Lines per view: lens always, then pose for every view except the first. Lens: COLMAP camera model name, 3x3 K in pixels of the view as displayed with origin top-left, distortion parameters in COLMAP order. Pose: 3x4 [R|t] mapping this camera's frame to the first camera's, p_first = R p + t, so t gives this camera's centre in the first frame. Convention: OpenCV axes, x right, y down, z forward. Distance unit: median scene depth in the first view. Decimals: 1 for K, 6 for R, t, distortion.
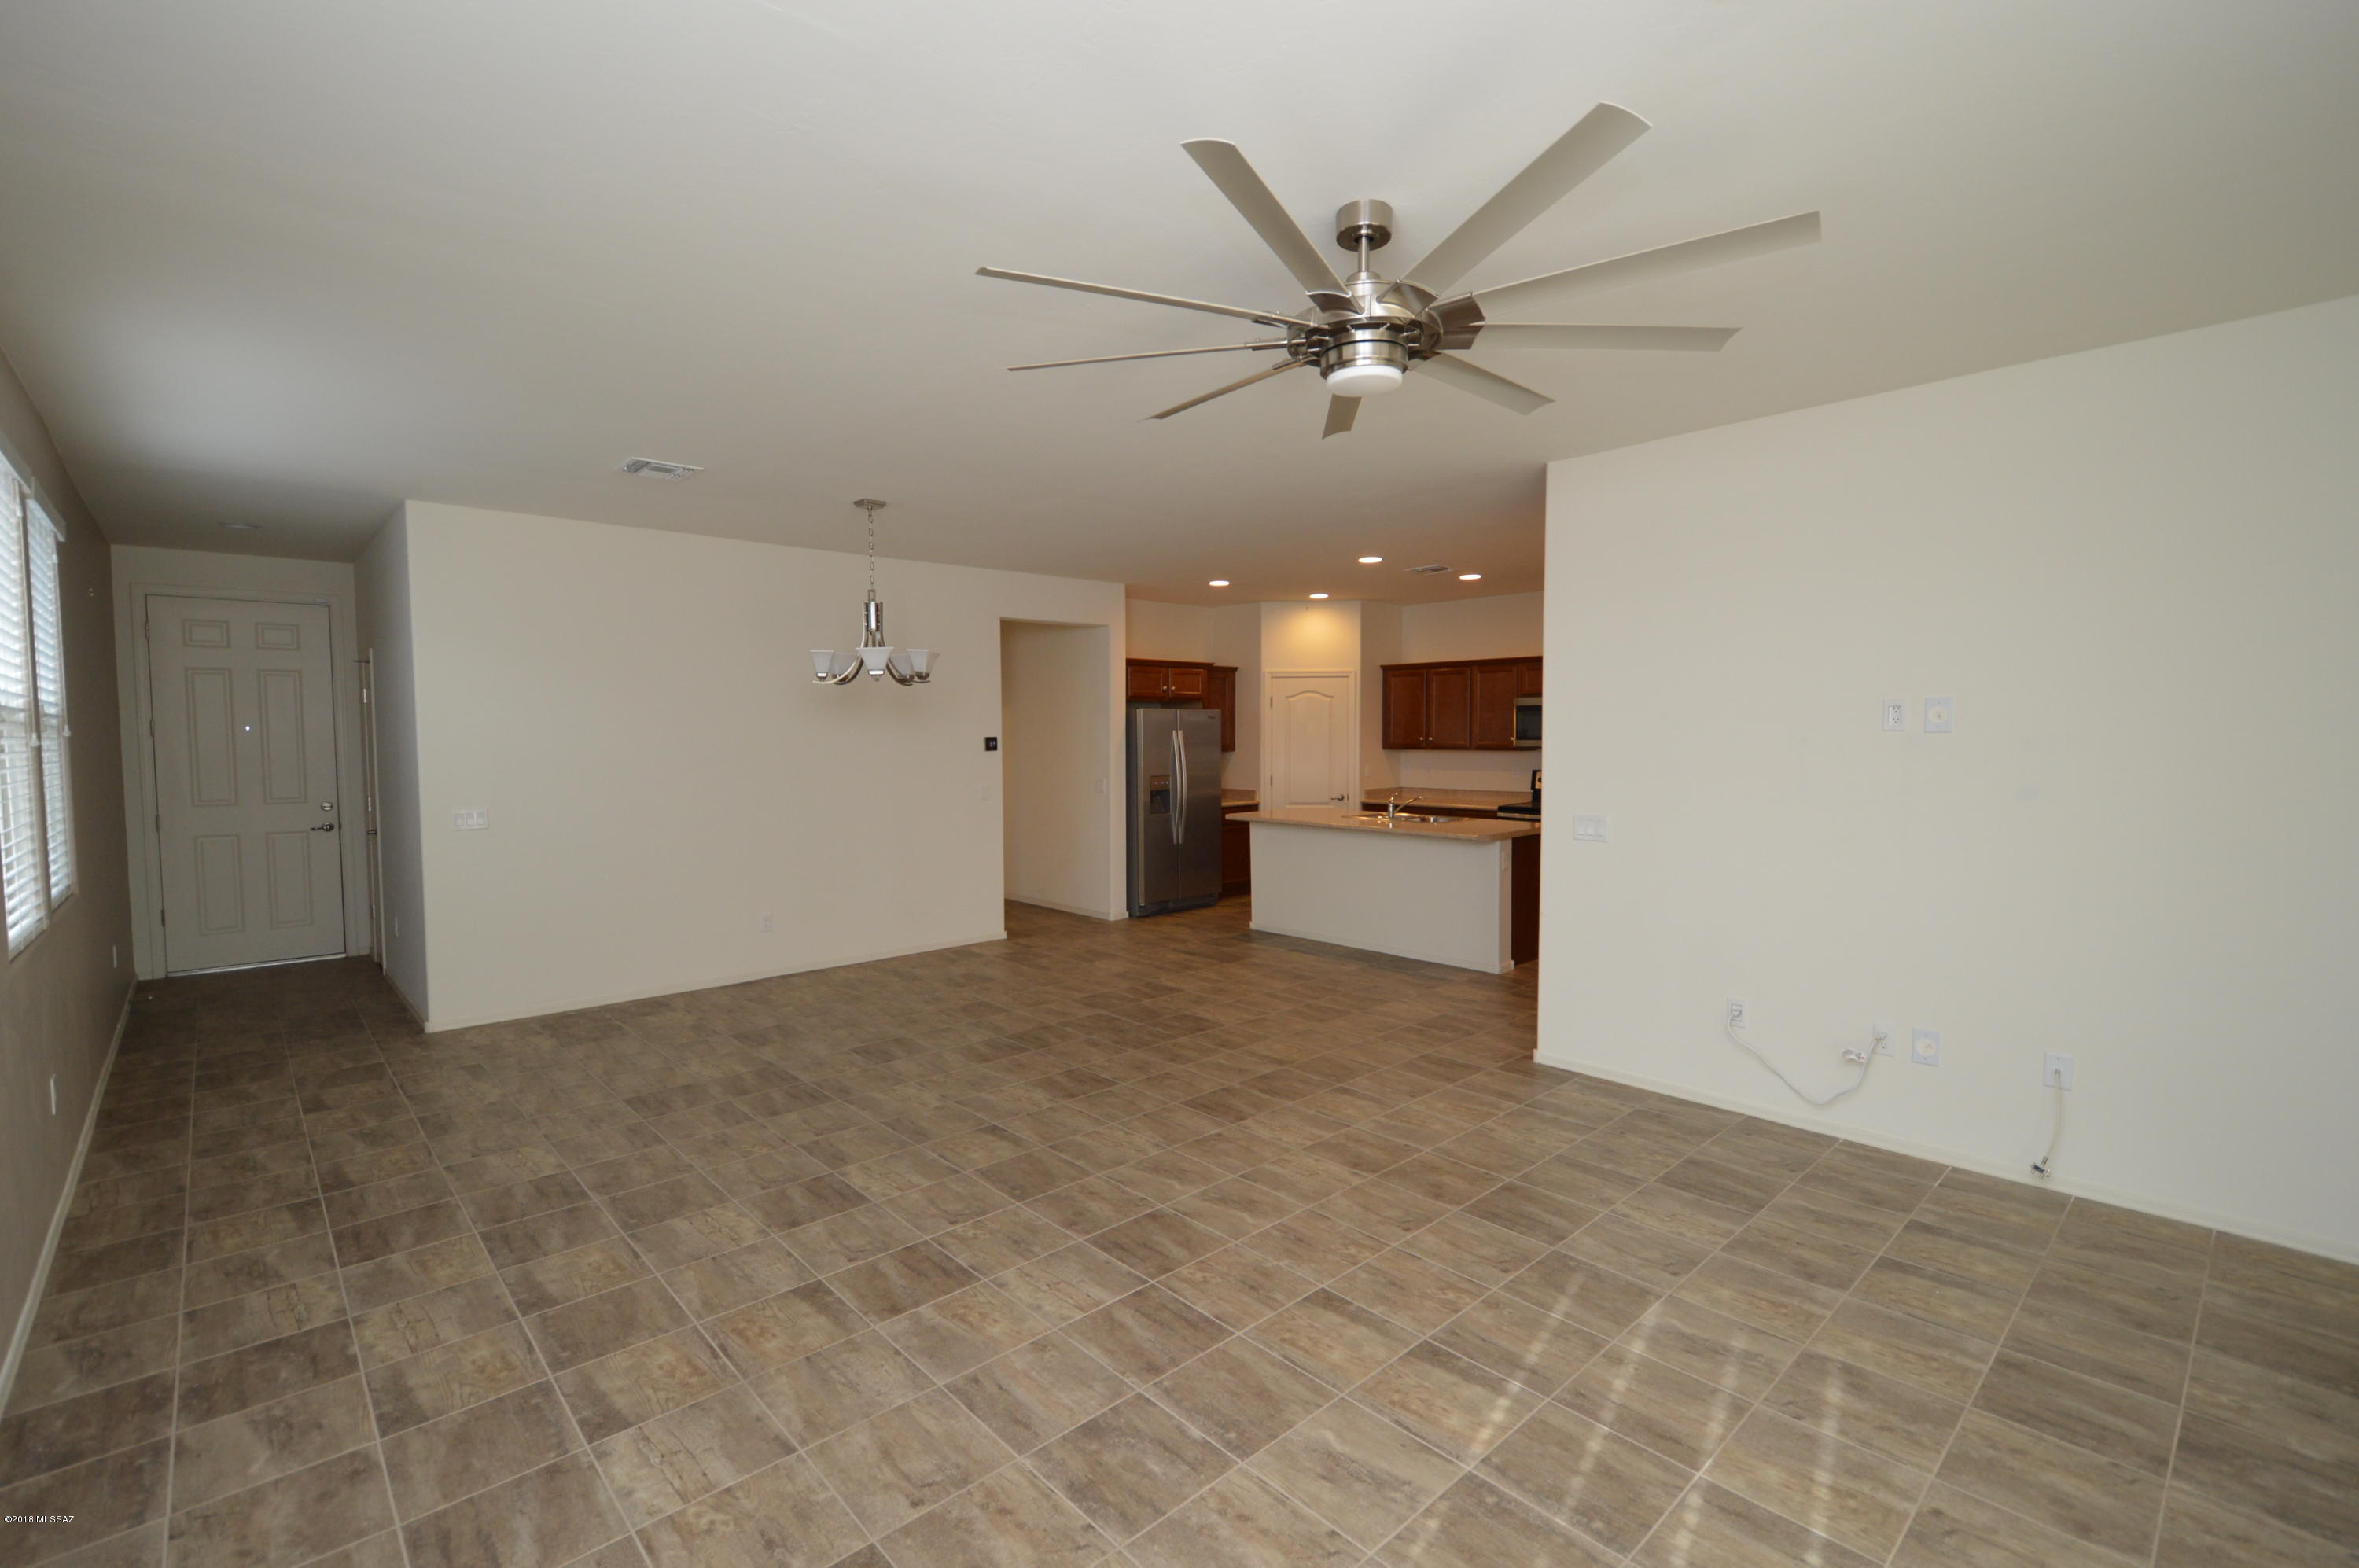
lens RADIAL K [[1042.4, 0, 1179.5], [0, 1042.4, 784.0], [0, 0, 1]] dist [0.004369, -0.001305]
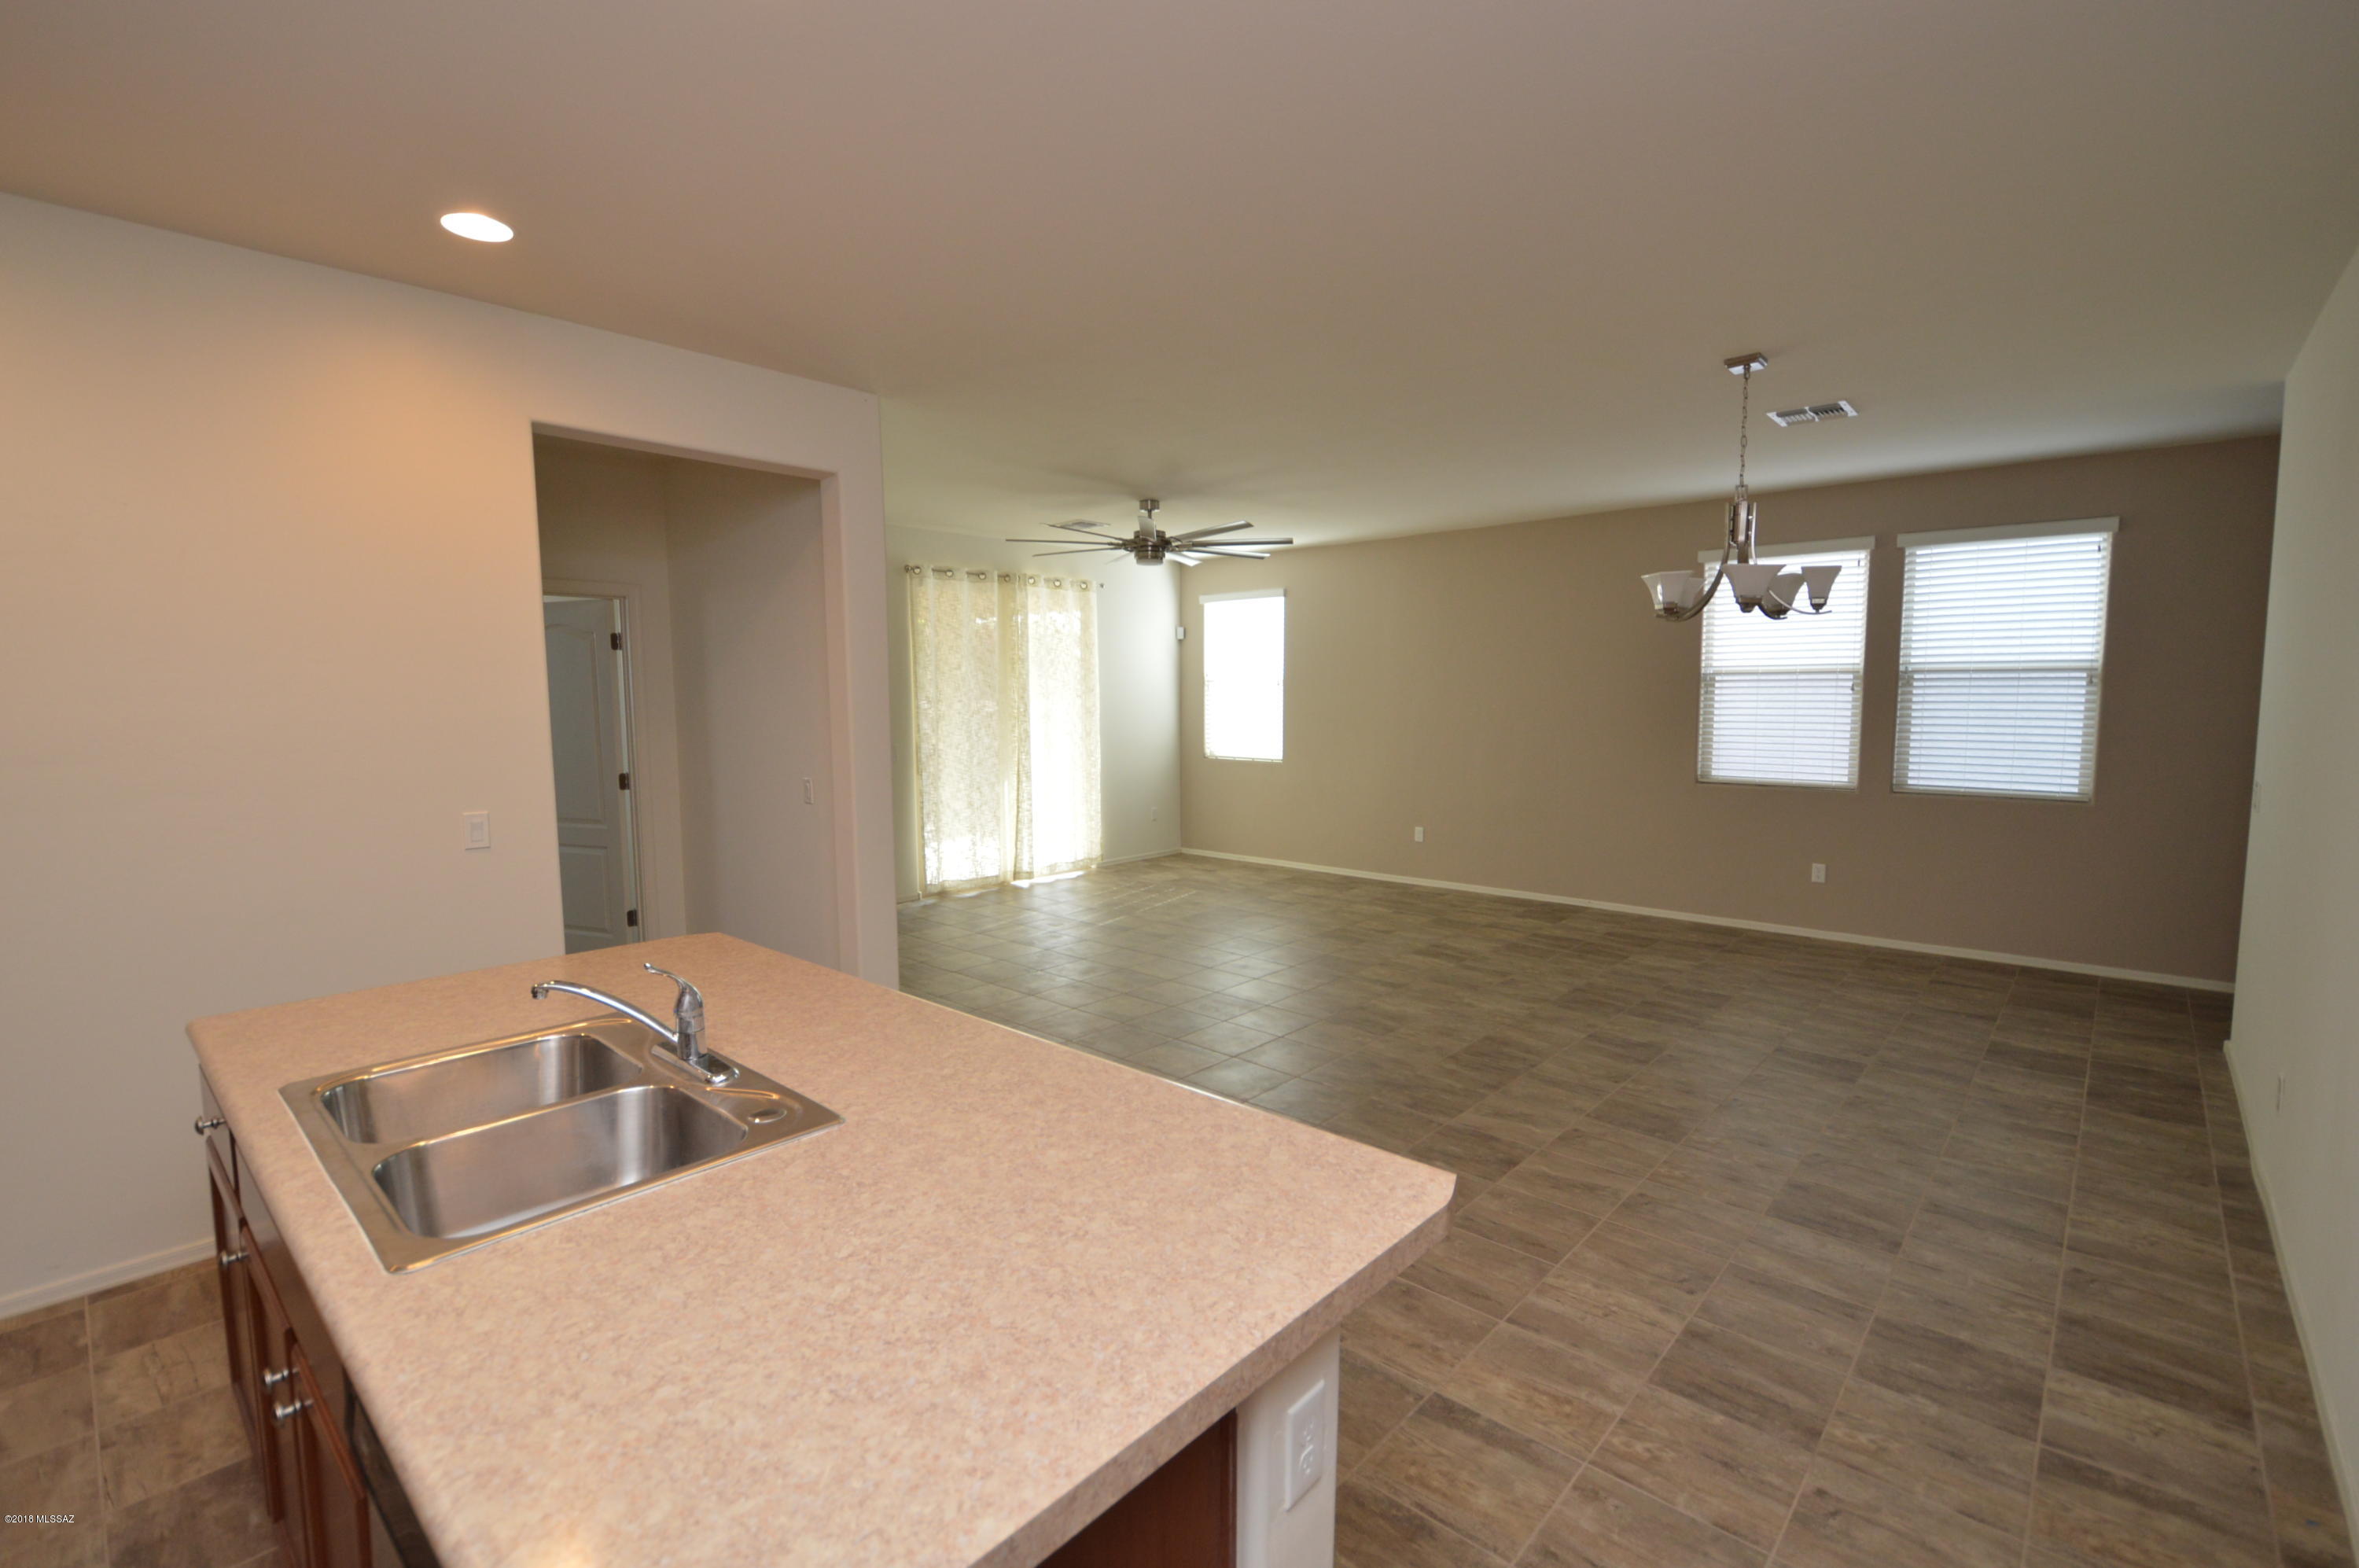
lens RADIAL K [[1026.7, 0, 1182.7], [0, 1026.7, 822.4], [0, 0, 1]] dist [-0.000529, -0.000155]
pose [[-0.996494, 0.023194, -0.080388, 0.173025], [0.008625, 0.984166, 0.177037, -0.100497], [0.083222, 0.175723, -0.980916, 1.989583]]
